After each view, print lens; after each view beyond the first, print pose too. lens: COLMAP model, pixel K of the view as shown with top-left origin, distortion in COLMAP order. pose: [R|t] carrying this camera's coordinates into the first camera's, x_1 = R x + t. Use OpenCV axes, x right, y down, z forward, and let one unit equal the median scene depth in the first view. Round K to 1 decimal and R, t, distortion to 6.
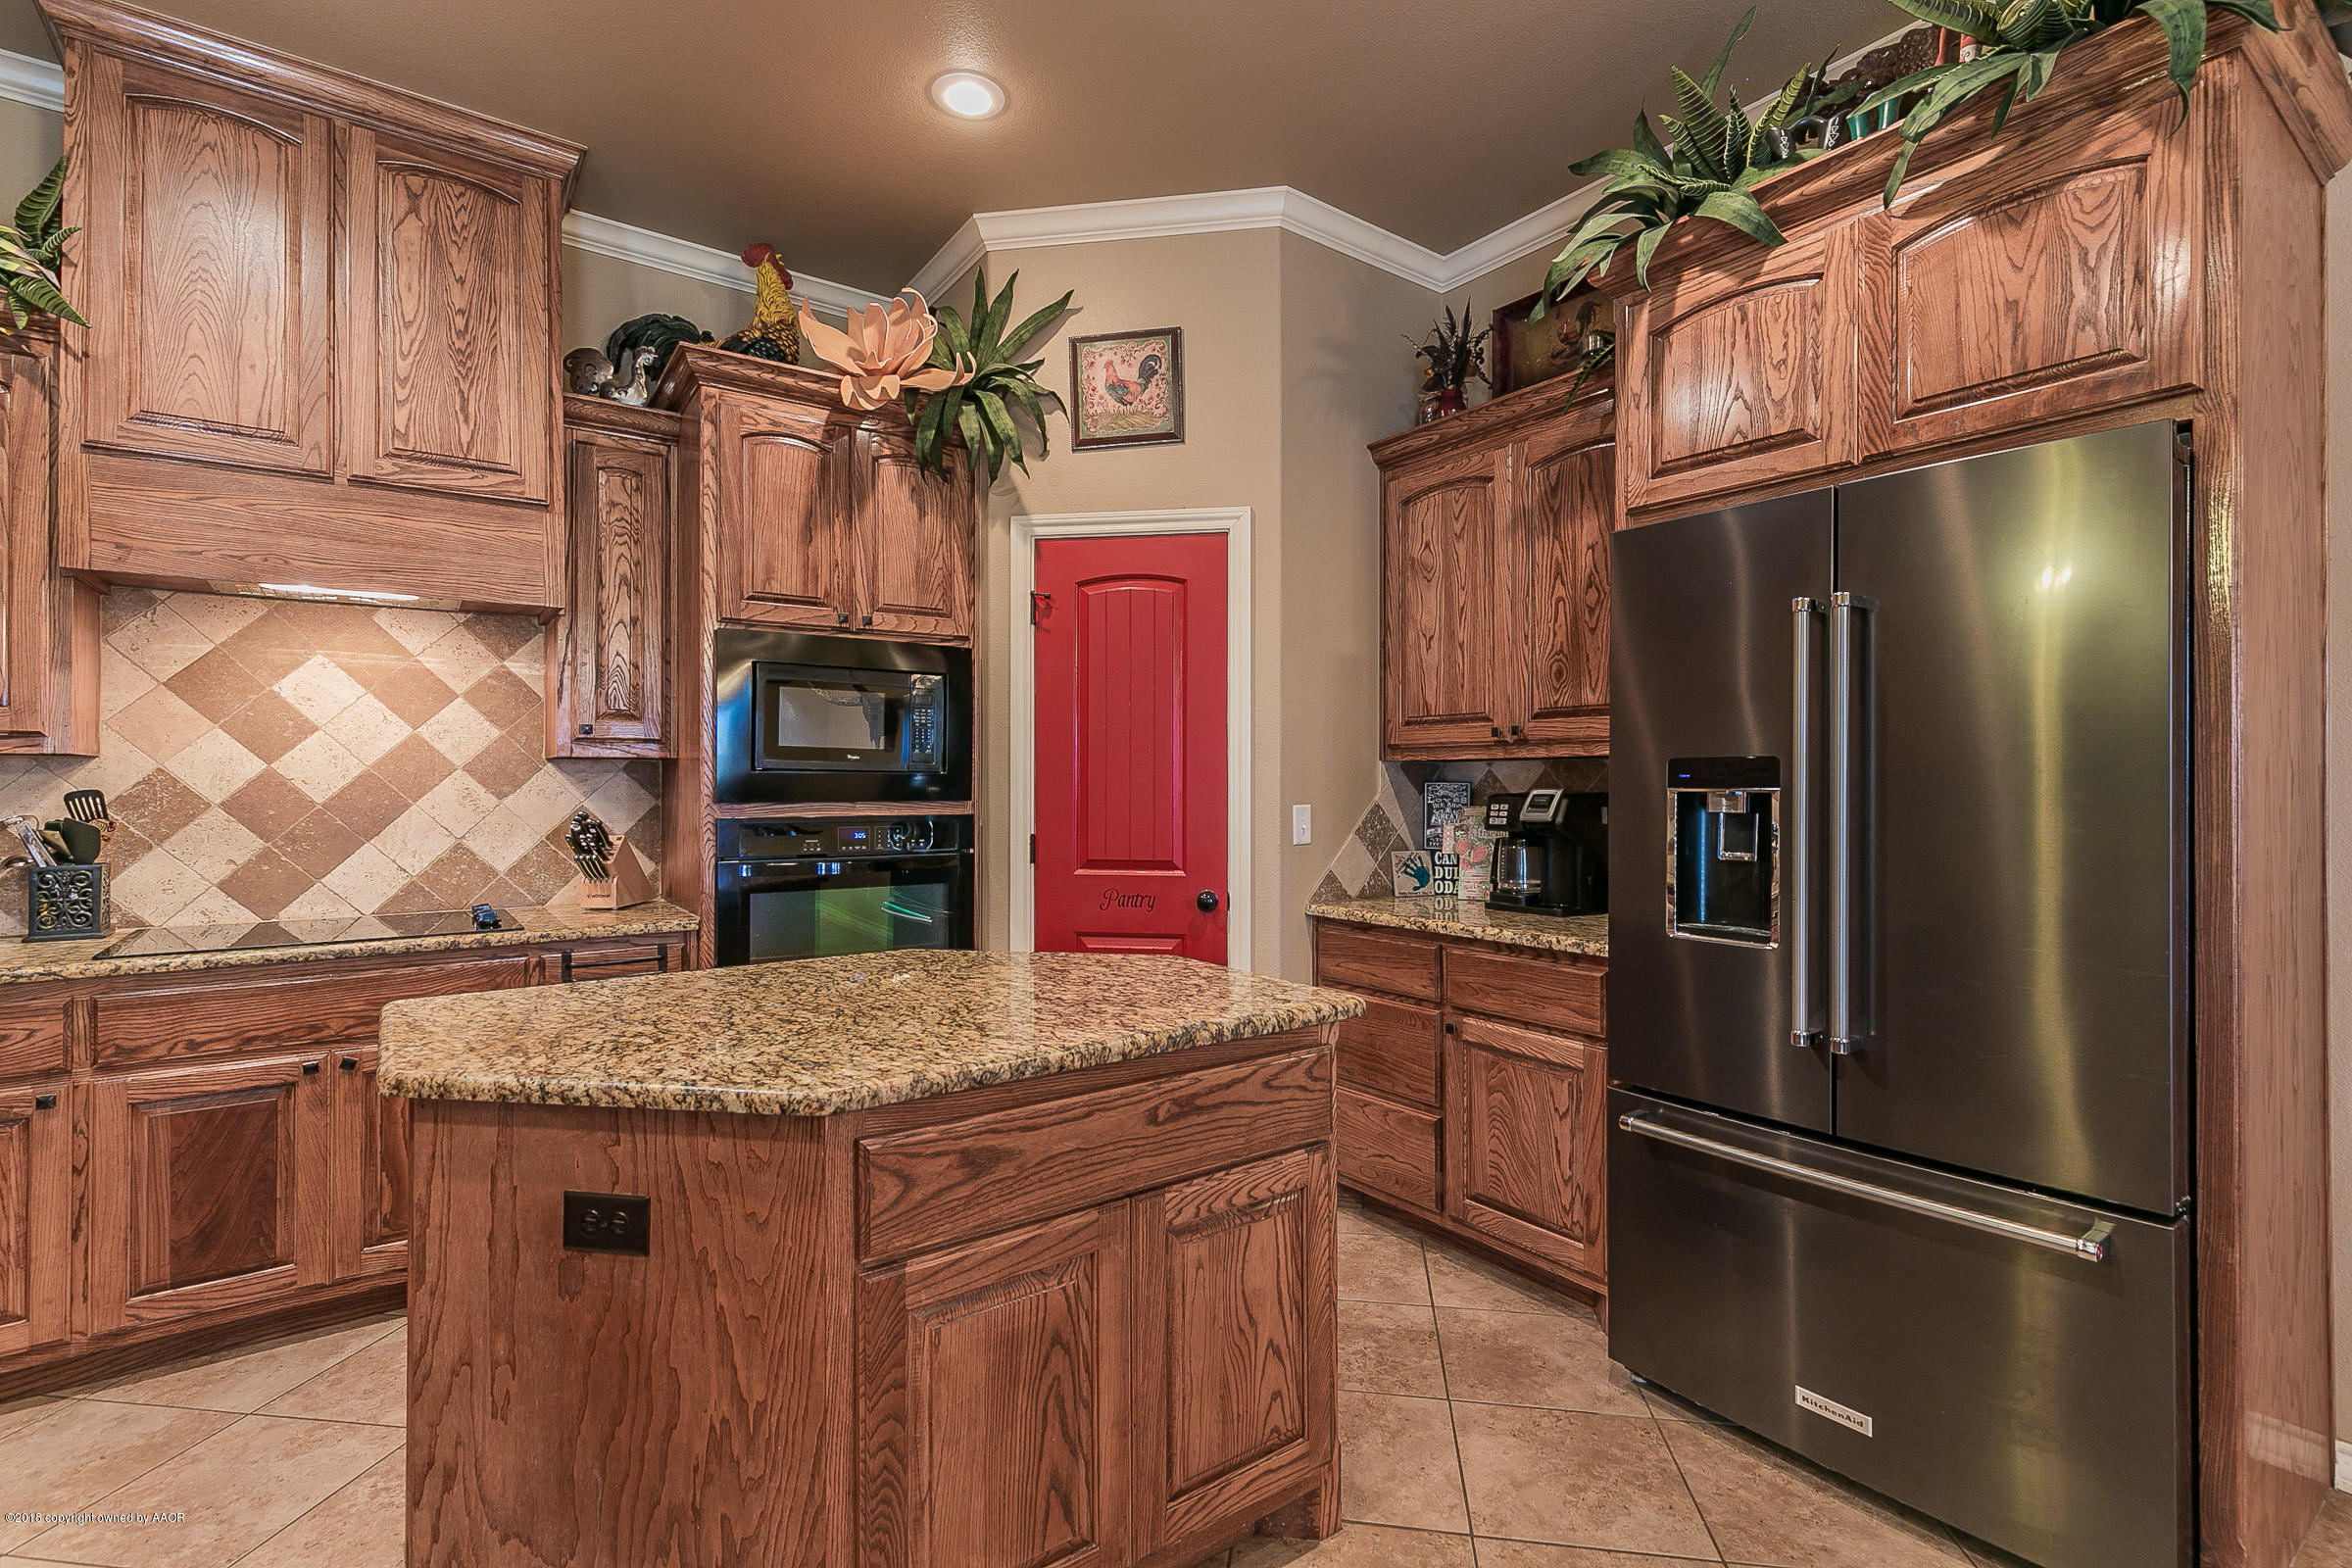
lens RADIAL K [[1067.0, 0, 1183.5], [0, 1067.0, 778.4], [0, 0, 1]] dist [0.006226, -0.000435]
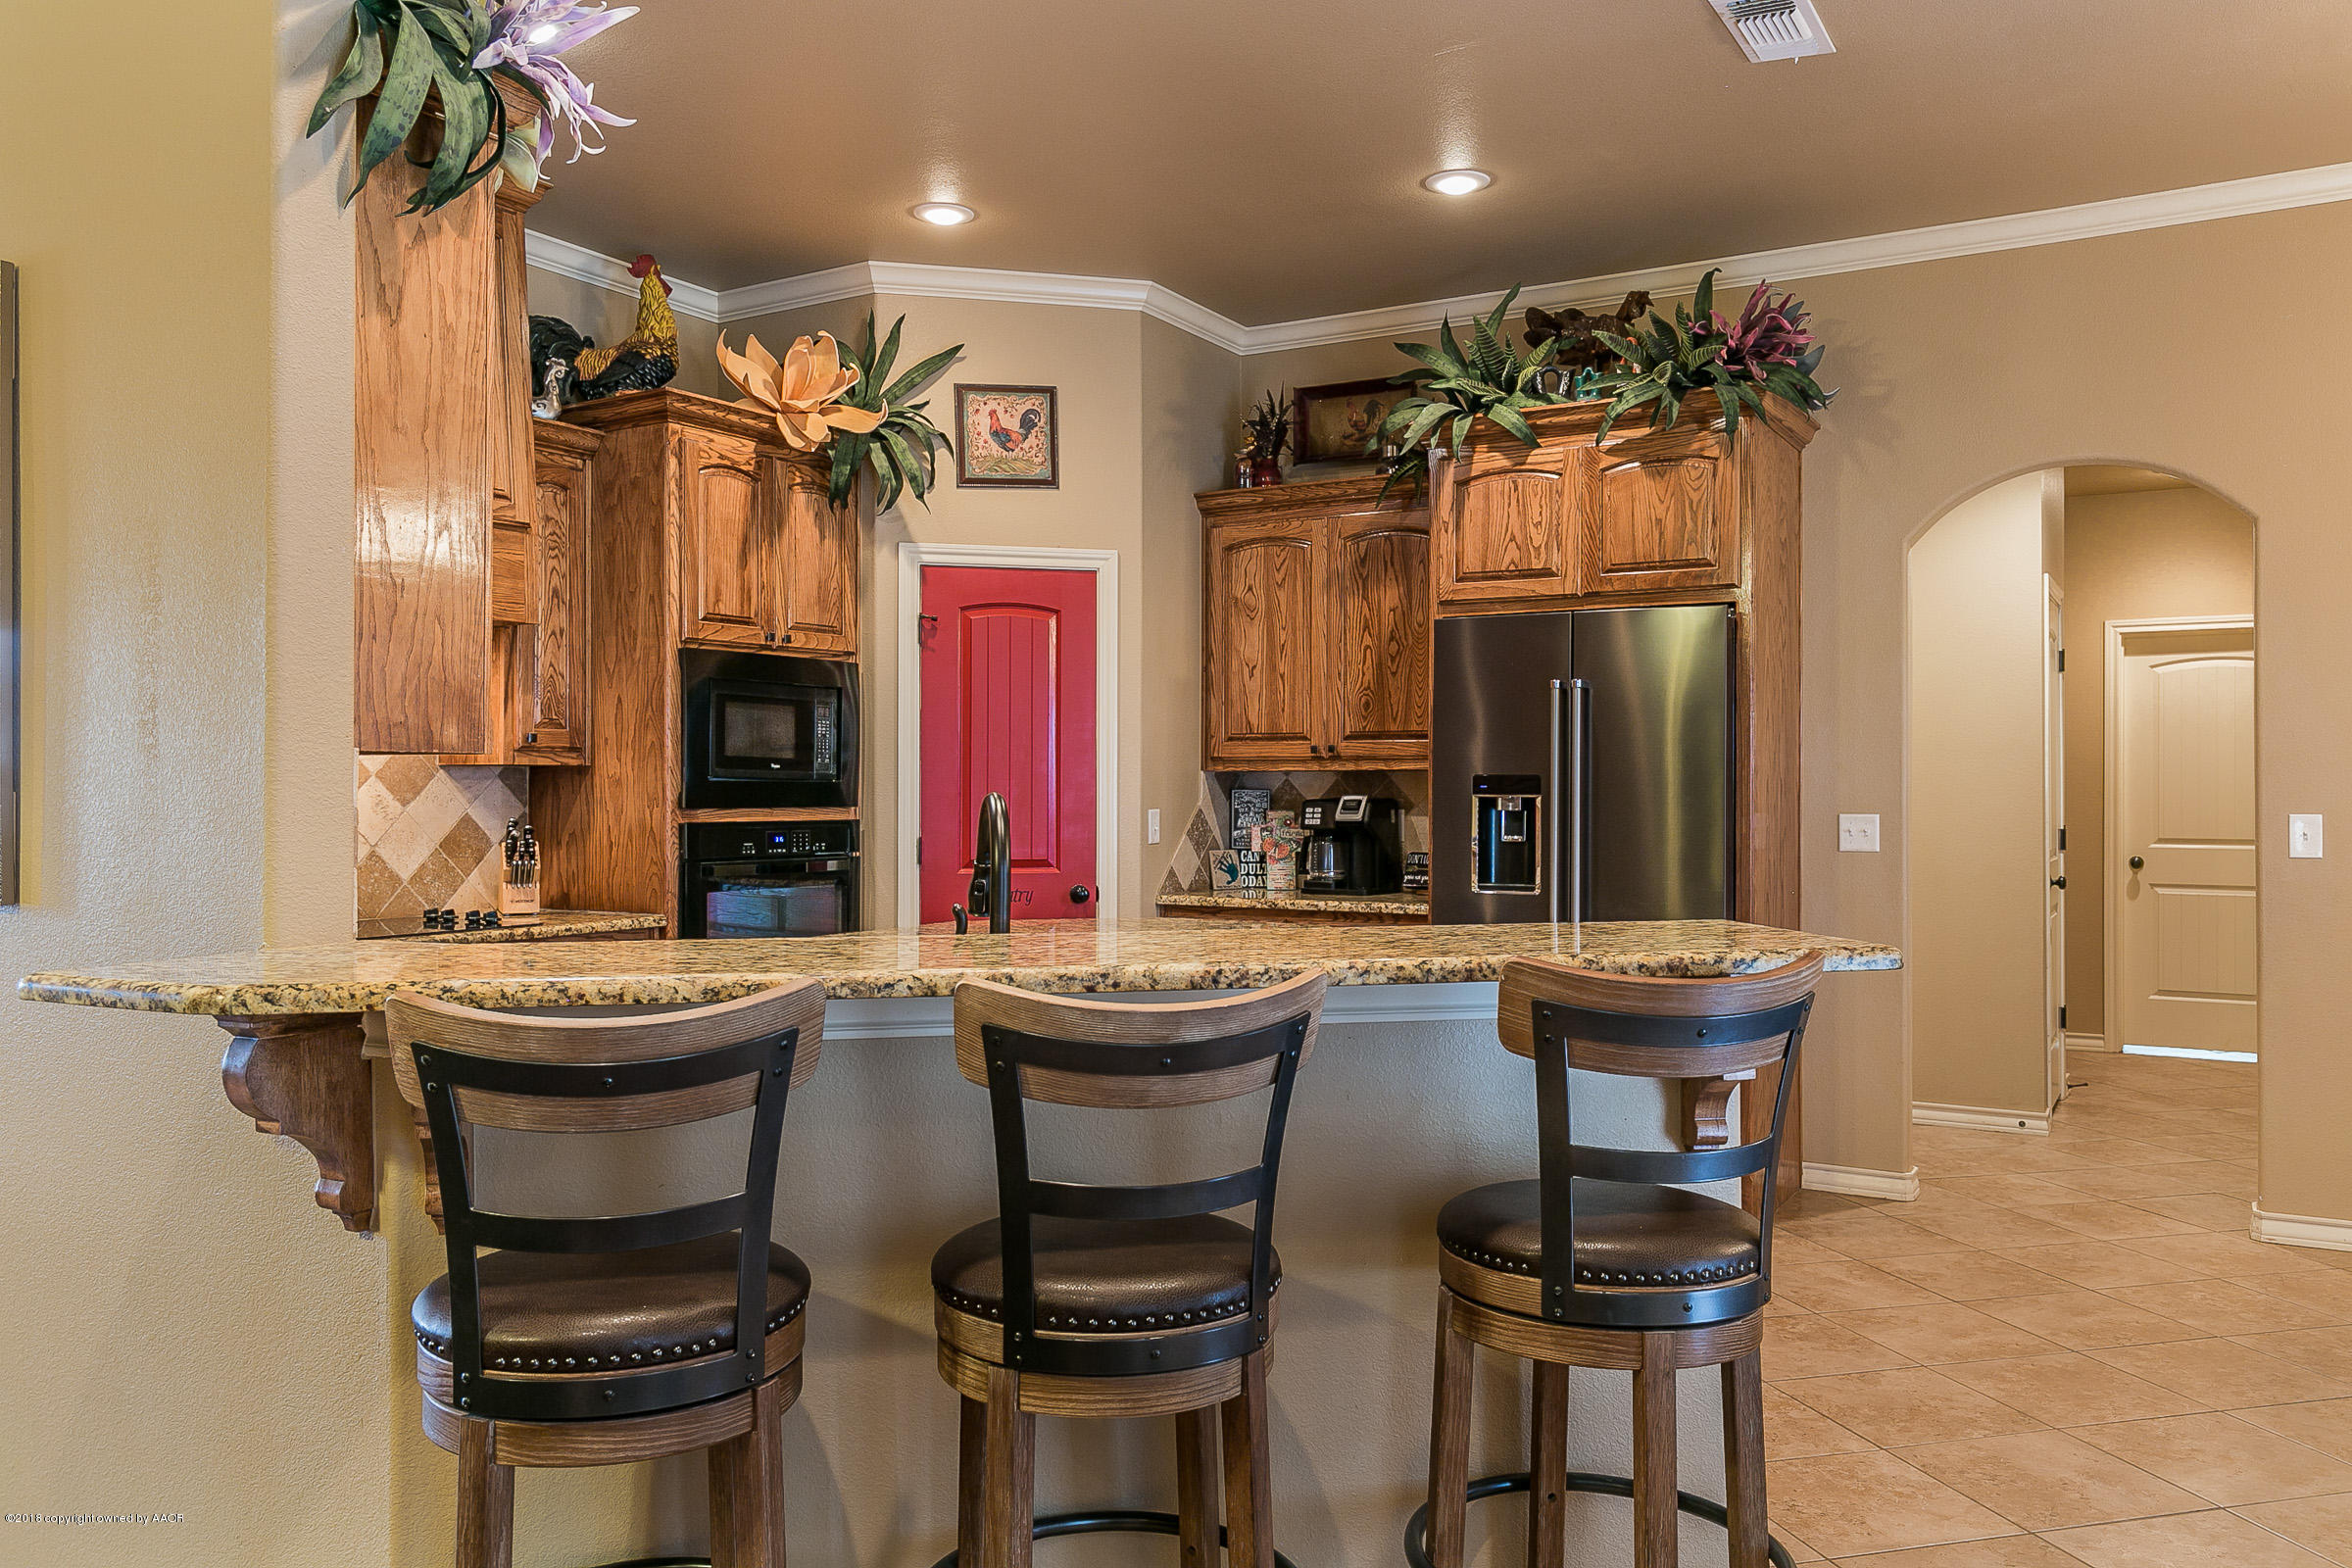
lens RADIAL K [[1706.8, 0, 1185.7], [0, 1706.8, 772.9], [0, 0, 1]] dist [-0.003710, 0.002661]
pose [[0.919455, 0.004640, 0.393167, -0.607146], [-0.003511, 0.999987, -0.003588, -0.008352], [-0.393179, 0.001919, 0.919460, -0.740670]]
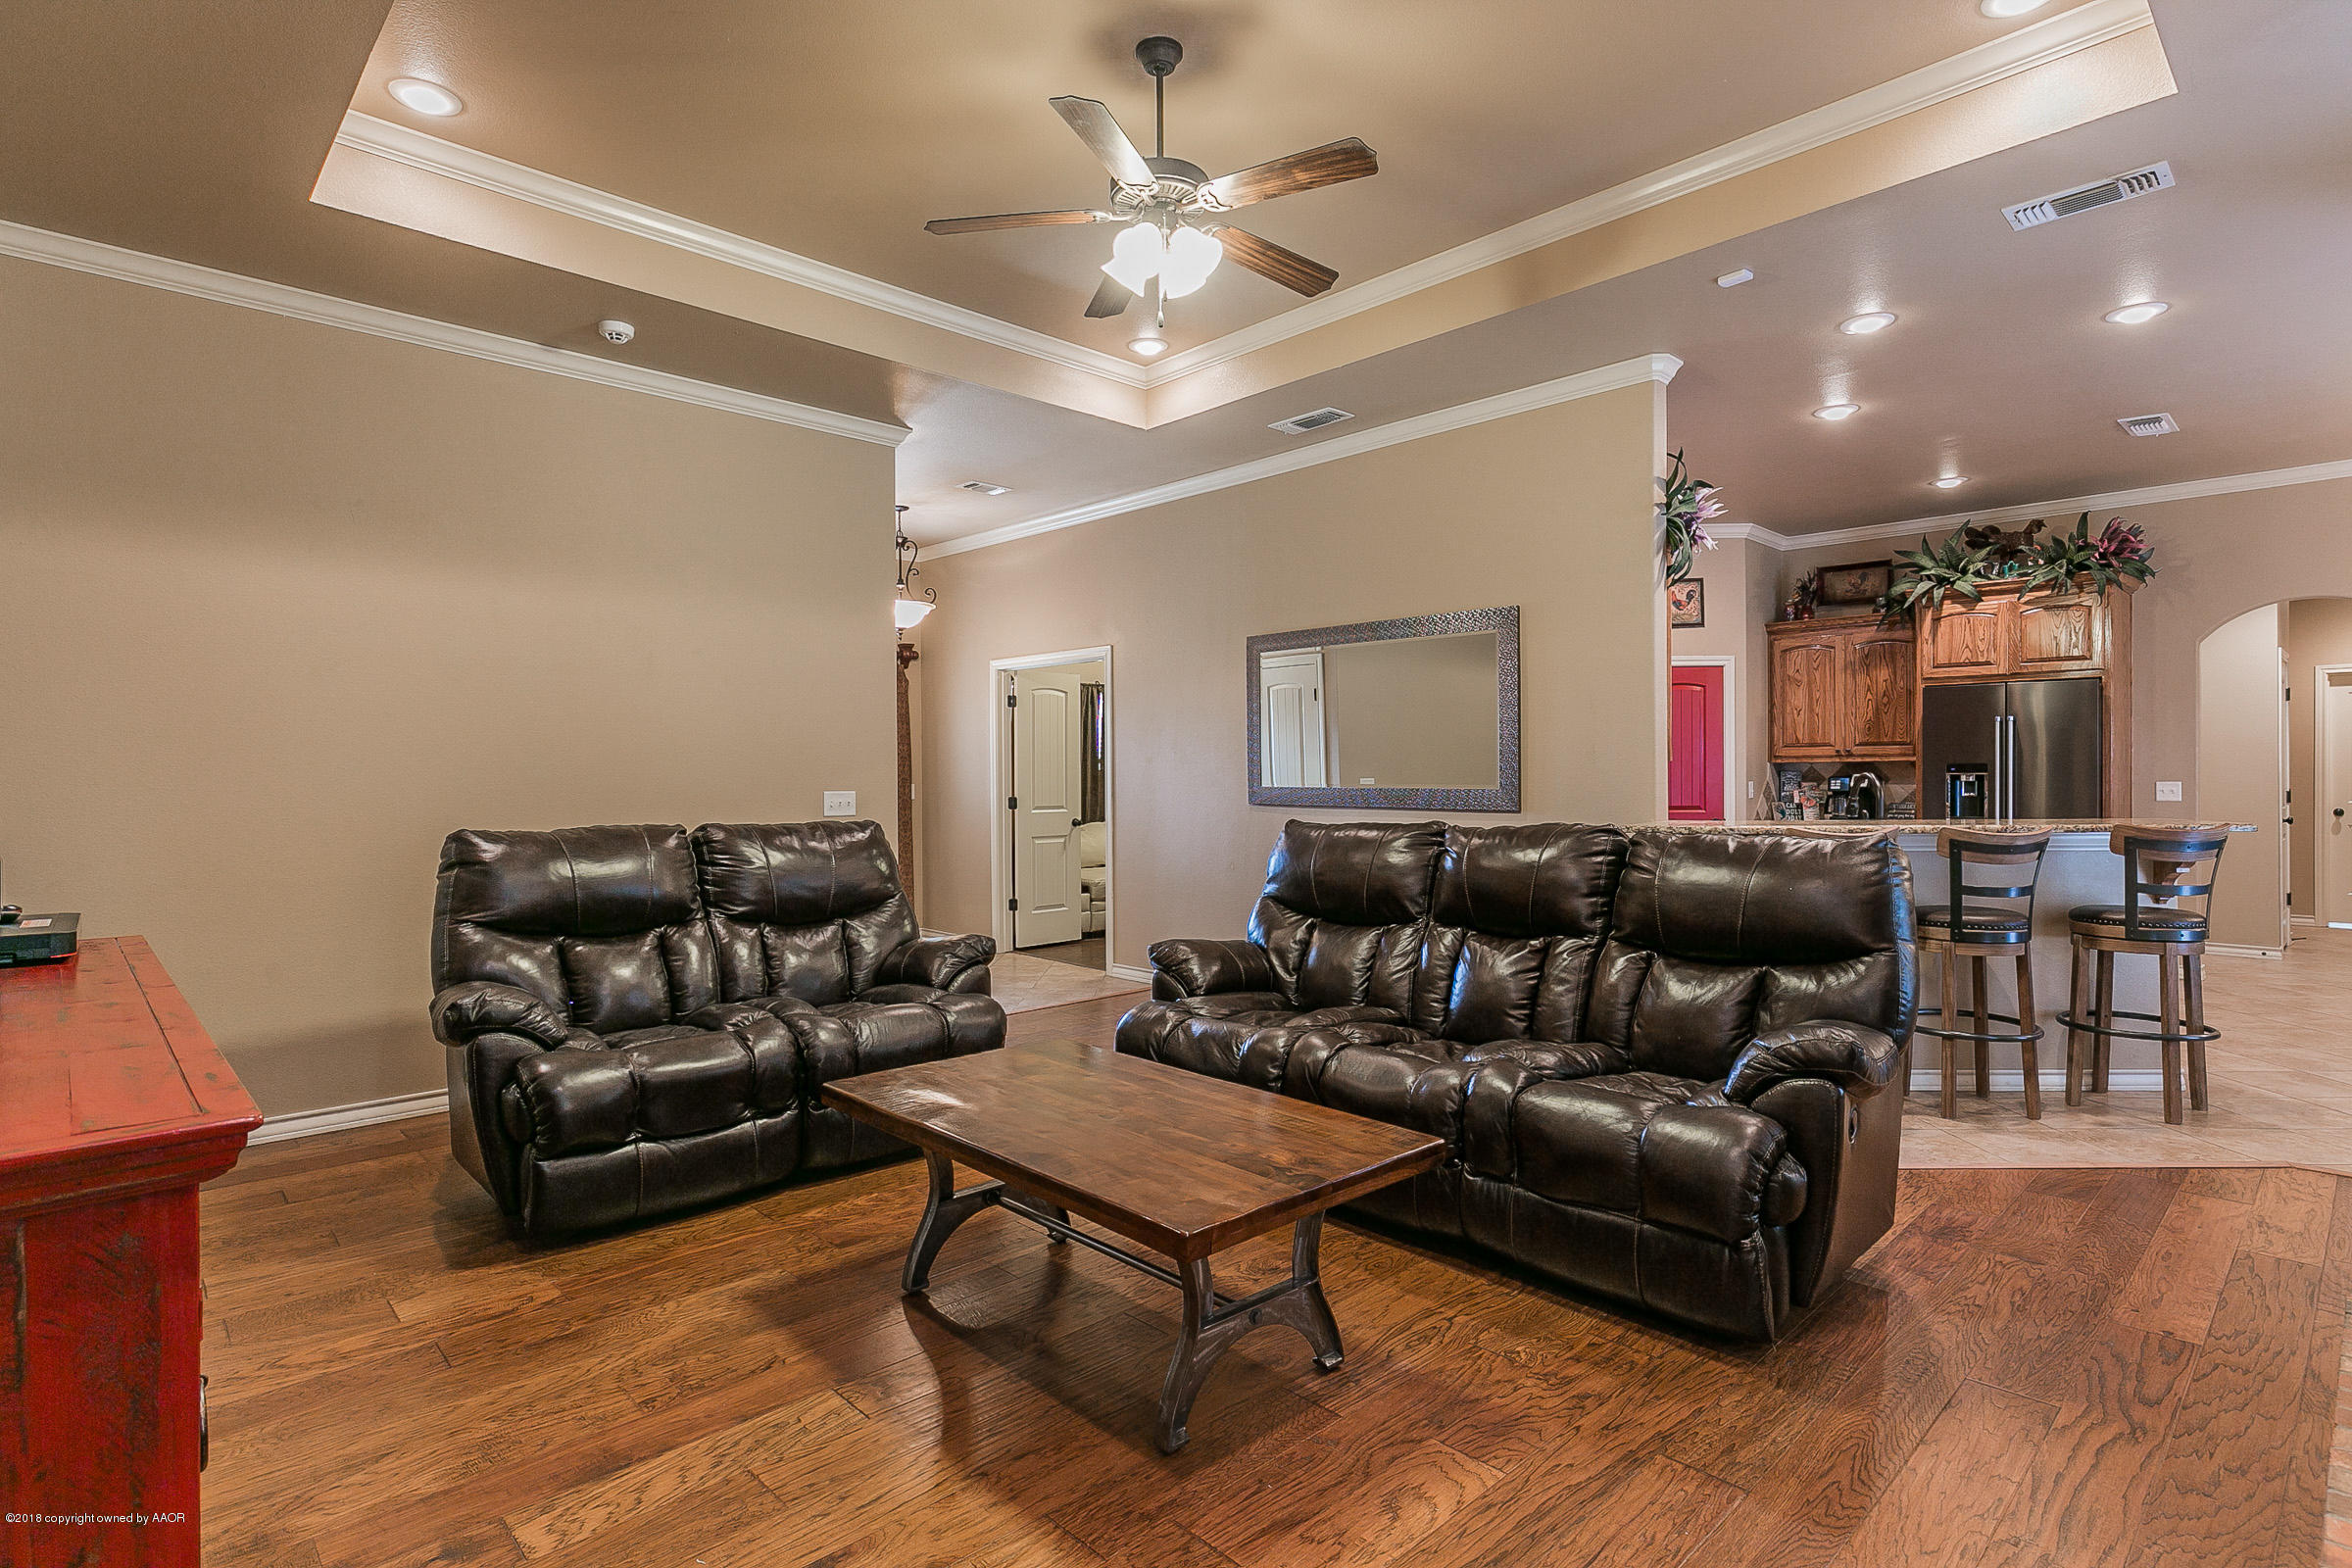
lens RADIAL K [[1148.8, 0, 1197.0], [0, 1148.8, 775.0], [0, 0, 1]] dist [-0.002791, 0.000404]
pose [[0.990691, -0.006061, 0.135998, -1.501583], [0.005221, 0.999965, 0.006534, -0.013199], [-0.136033, -0.005763, 0.990688, -1.394802]]
